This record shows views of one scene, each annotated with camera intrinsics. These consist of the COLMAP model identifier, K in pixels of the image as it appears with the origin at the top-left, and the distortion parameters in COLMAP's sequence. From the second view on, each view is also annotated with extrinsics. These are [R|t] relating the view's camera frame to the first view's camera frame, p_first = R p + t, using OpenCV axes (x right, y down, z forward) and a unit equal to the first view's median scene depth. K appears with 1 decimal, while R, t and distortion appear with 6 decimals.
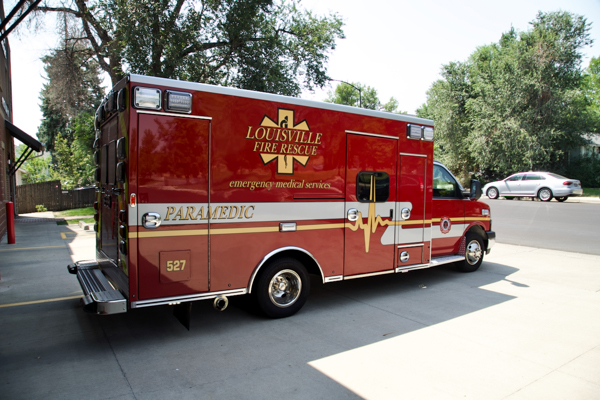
lens RADIAL K [[416.5, 0, 297.0], [0, 416.5, 200.4], [0, 0, 1]] dist [-0.119765, 0.071147]
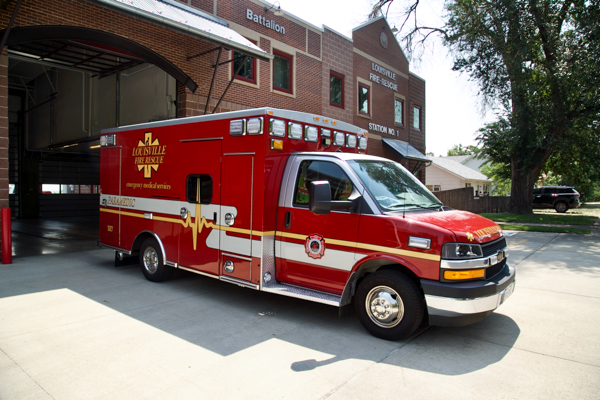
lens RADIAL K [[416.5, 0, 297.0], [0, 416.5, 200.4], [0, 0, 1]] dist [-0.119765, 0.071147]
pose [[0.299430, 0.034490, -0.953495, 1.312844], [-0.057710, 0.998171, 0.017983, -0.038266], [0.952371, 0.049642, 0.300873, 0.963185]]
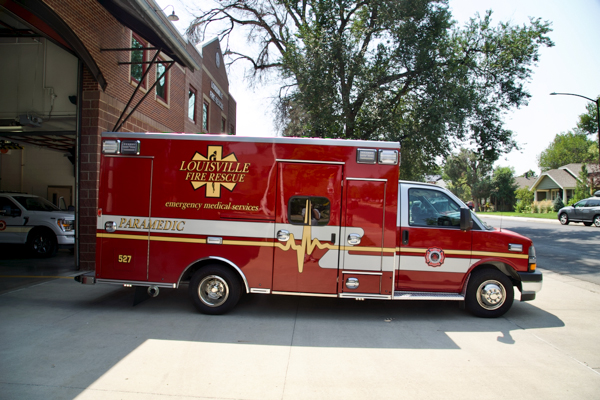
lens RADIAL K [[416.5, 0, 297.0], [0, 416.5, 200.4], [0, 0, 1]] dist [-0.119765, 0.071147]
pose [[0.818358, 0.012583, -0.574571, 0.801485], [-0.049469, 0.997592, -0.048611, -0.006316], [0.572575, 0.068204, 0.817010, 0.120237]]
